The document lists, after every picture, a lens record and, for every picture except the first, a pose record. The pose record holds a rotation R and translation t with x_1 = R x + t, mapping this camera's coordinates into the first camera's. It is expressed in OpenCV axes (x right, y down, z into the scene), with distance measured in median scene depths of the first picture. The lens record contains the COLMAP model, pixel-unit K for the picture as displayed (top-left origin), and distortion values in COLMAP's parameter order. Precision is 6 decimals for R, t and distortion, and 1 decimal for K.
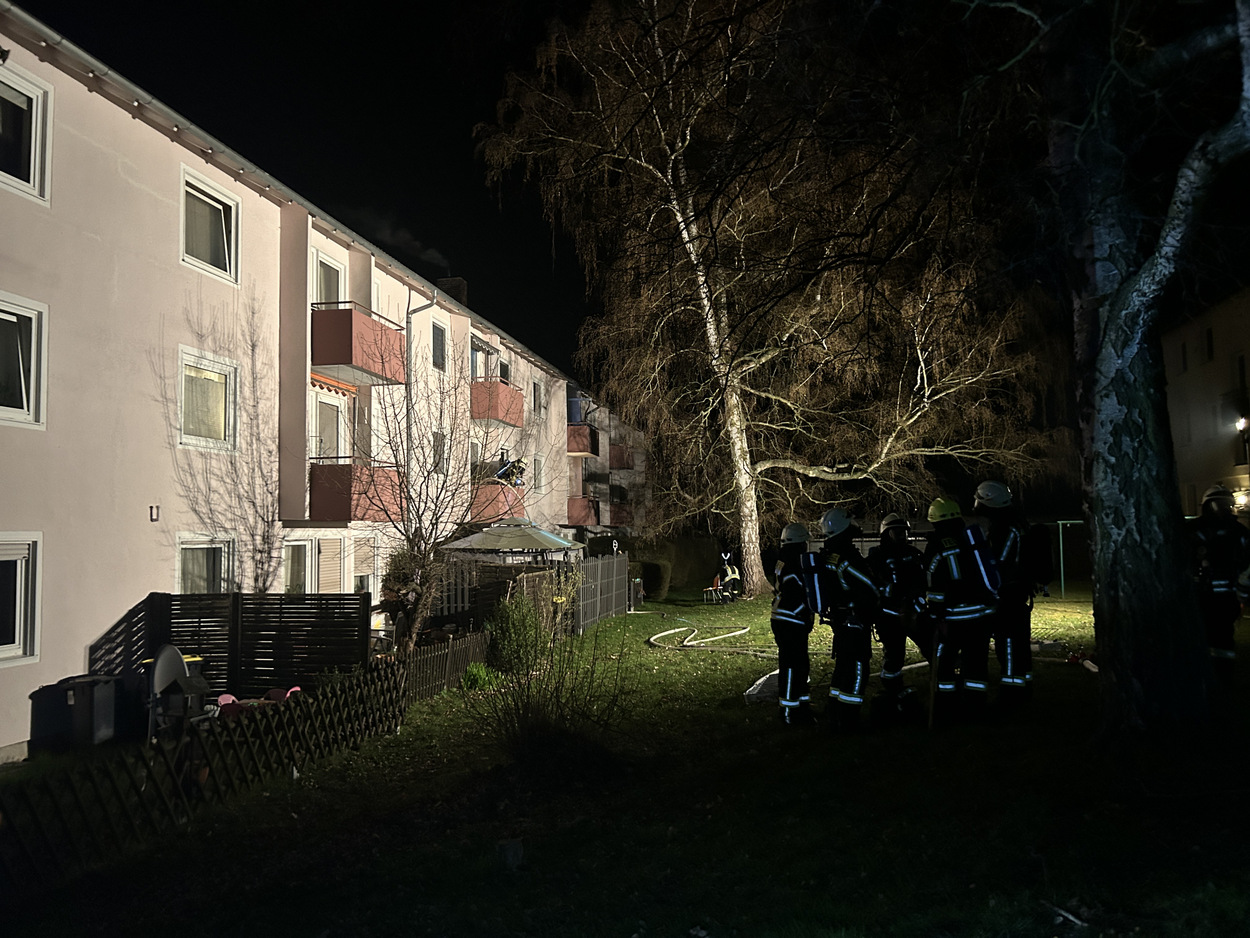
lens RADIAL K [[925.9, 0, 625.0], [0, 925.9, 469.0], [0, 0, 1]] dist [-0.000489, -0.000285]
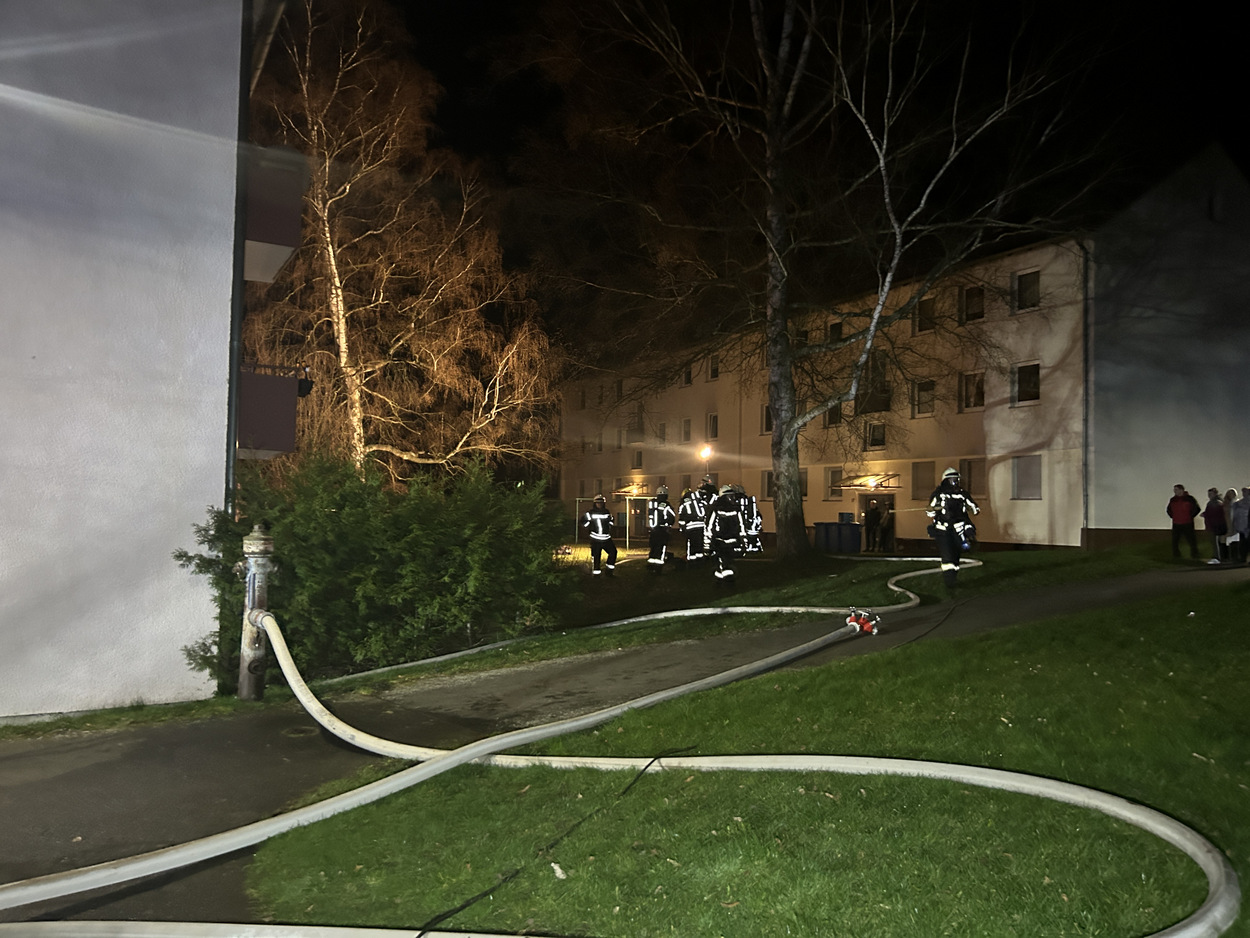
lens RADIAL K [[925.9, 0, 625.0], [0, 925.9, 469.0], [0, 0, 1]] dist [-0.000489, -0.000285]
pose [[0.777445, 0.066473, 0.625428, -0.407437], [-0.078122, 0.996905, -0.008844, 0.009595], [-0.624080, -0.041984, 0.780231, -0.247045]]
